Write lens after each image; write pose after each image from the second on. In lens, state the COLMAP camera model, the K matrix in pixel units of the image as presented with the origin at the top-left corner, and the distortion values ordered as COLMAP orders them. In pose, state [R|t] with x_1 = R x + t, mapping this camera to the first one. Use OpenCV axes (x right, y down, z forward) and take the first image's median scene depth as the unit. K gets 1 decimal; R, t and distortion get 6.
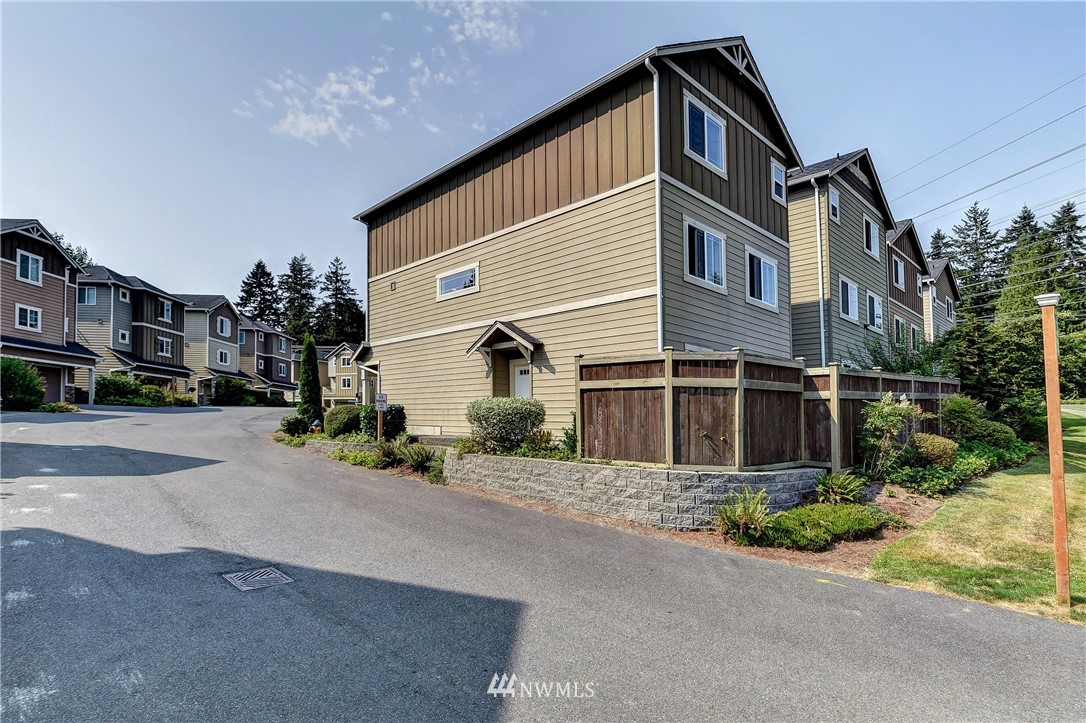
lens RADIAL K [[558.0, 0, 543.0], [0, 558.0, 361.5], [0, 0, 1]] dist [0.000047, -0.000004]
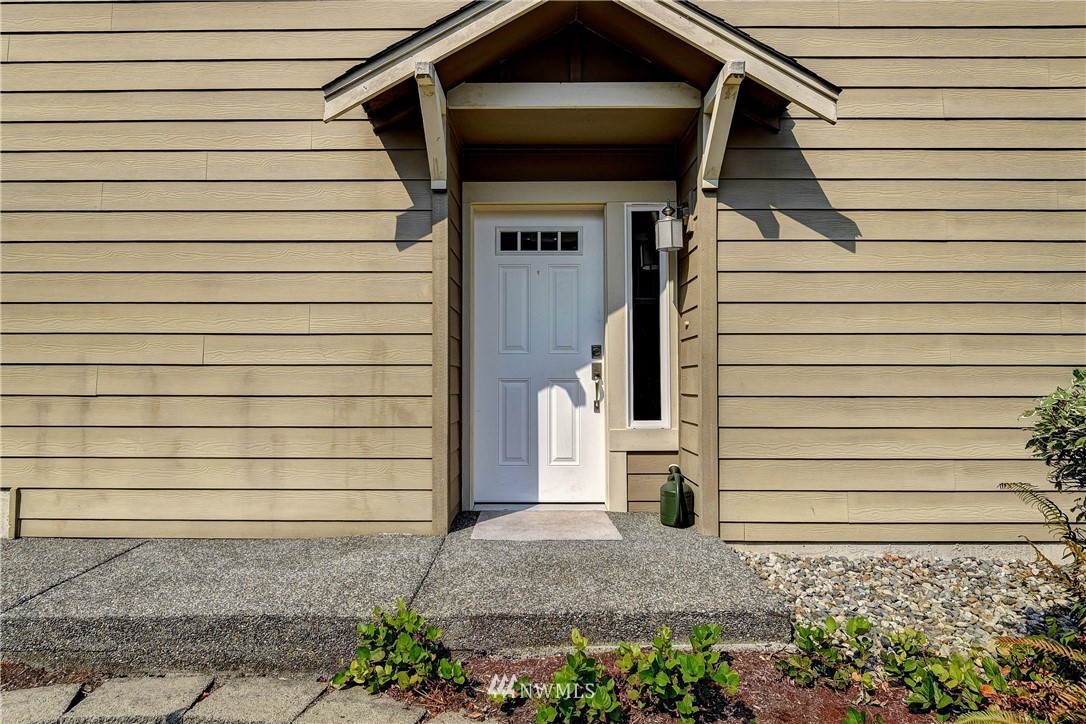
lens RADIAL K [[684.9, 0, 543.0], [0, 684.9, 362.0], [0, 0, 1]] dist [0.000219, 0.000040]
pose [[0.703248, 0.000401, 0.710944, -0.265707], [-0.063137, 0.996084, 0.061893, 0.058361], [-0.708135, -0.088413, 0.700519, 0.862989]]
